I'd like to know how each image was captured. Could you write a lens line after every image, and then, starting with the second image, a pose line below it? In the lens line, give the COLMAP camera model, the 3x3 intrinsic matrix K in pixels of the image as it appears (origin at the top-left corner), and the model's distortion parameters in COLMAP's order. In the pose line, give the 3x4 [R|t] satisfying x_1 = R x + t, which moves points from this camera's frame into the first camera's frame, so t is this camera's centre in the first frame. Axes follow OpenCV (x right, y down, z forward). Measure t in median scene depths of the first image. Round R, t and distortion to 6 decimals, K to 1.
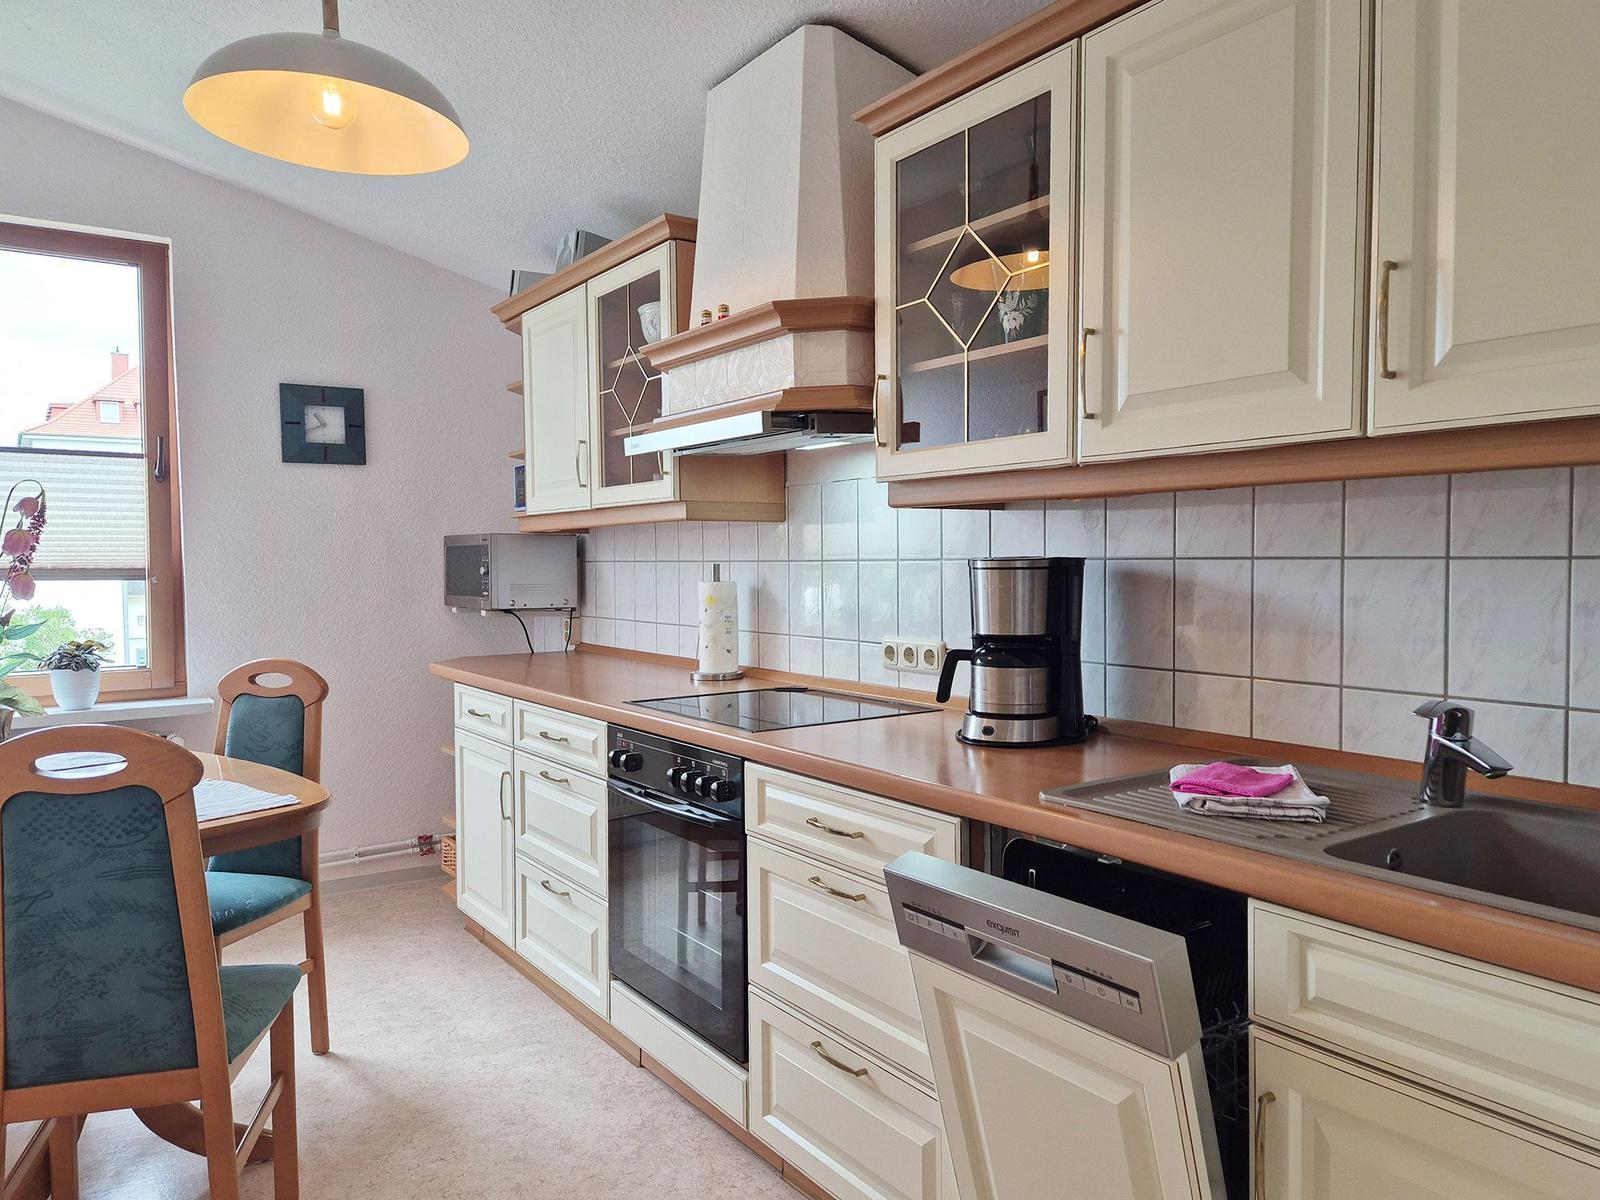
lens RADIAL K [[1100.0, 0, 800.0], [0, 1100.0, 600.0], [0, 0, 1]] dist [0.041313, -0.009373]
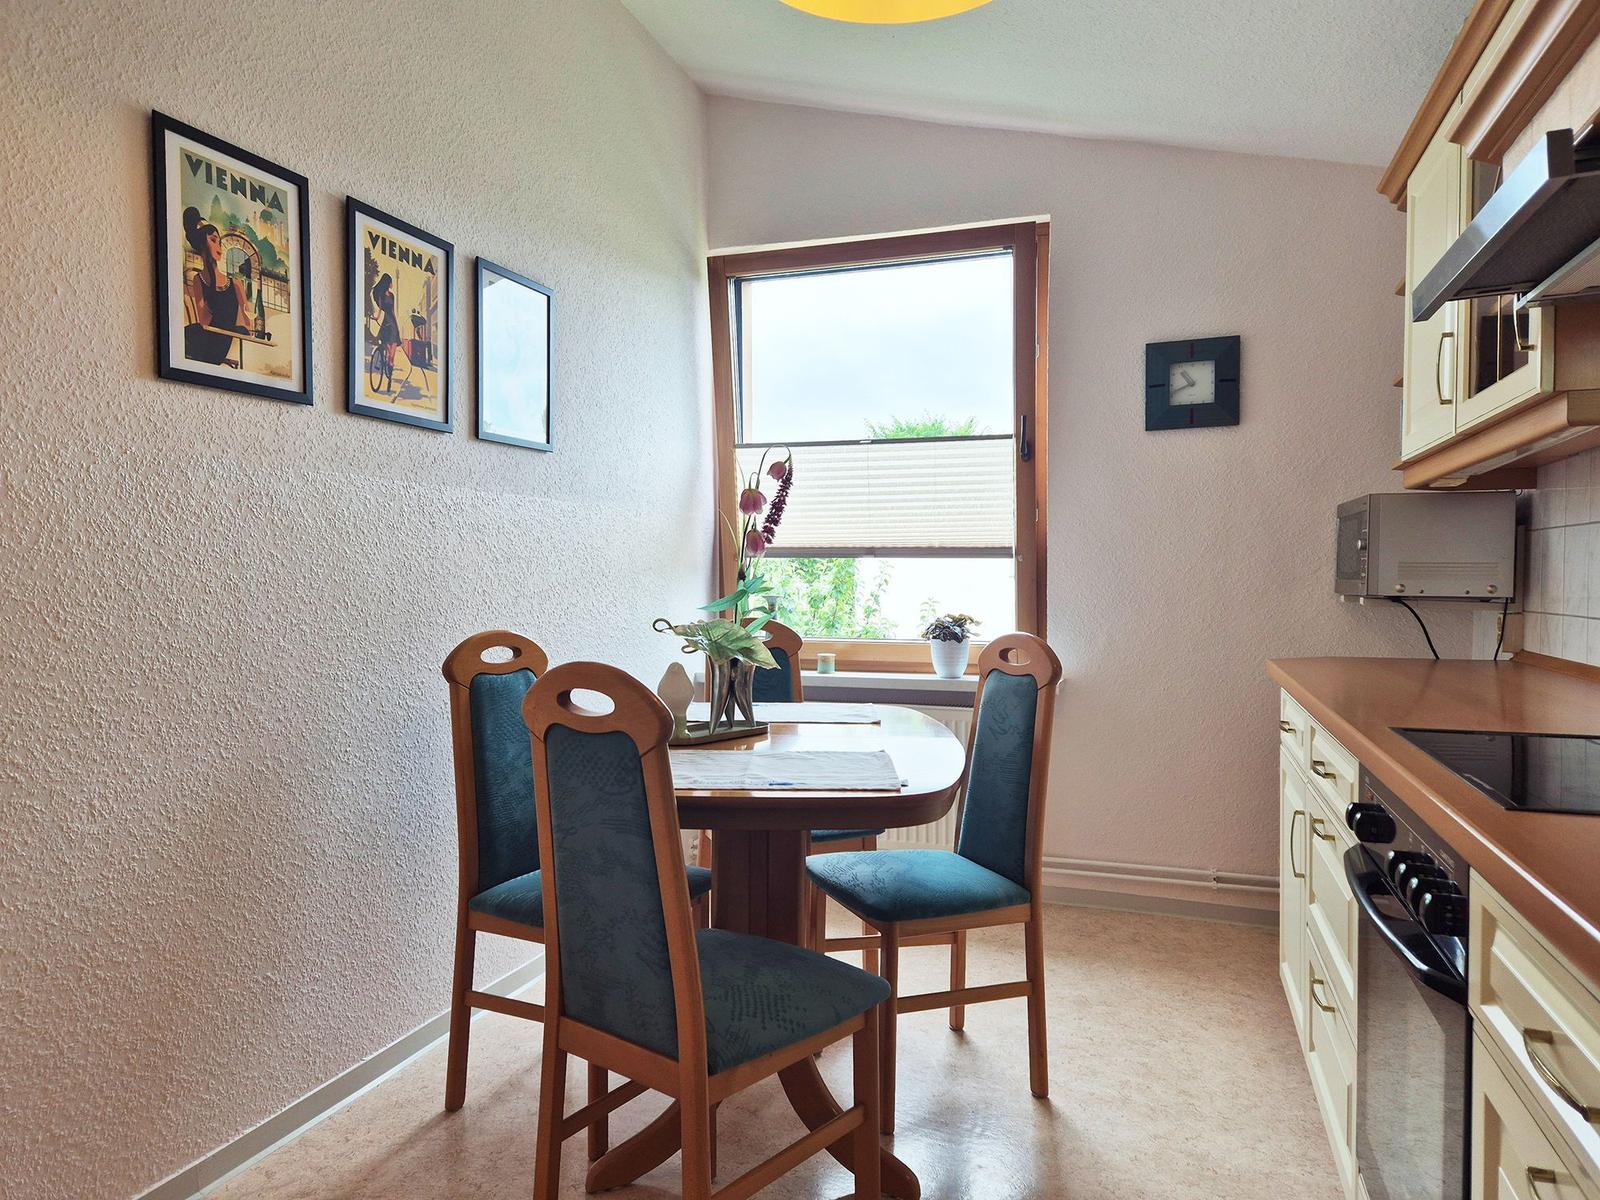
lens RADIAL K [[1076.4, 0, 800.0], [0, 1076.4, 600.0], [0, 0, 1]] dist [0.053639, -0.019594]
pose [[0.591126, 0.024891, -0.806195, 0.155640], [-0.033323, 0.999424, 0.006423, 0.033708], [0.805890, 0.023068, 0.591615, 0.431492]]
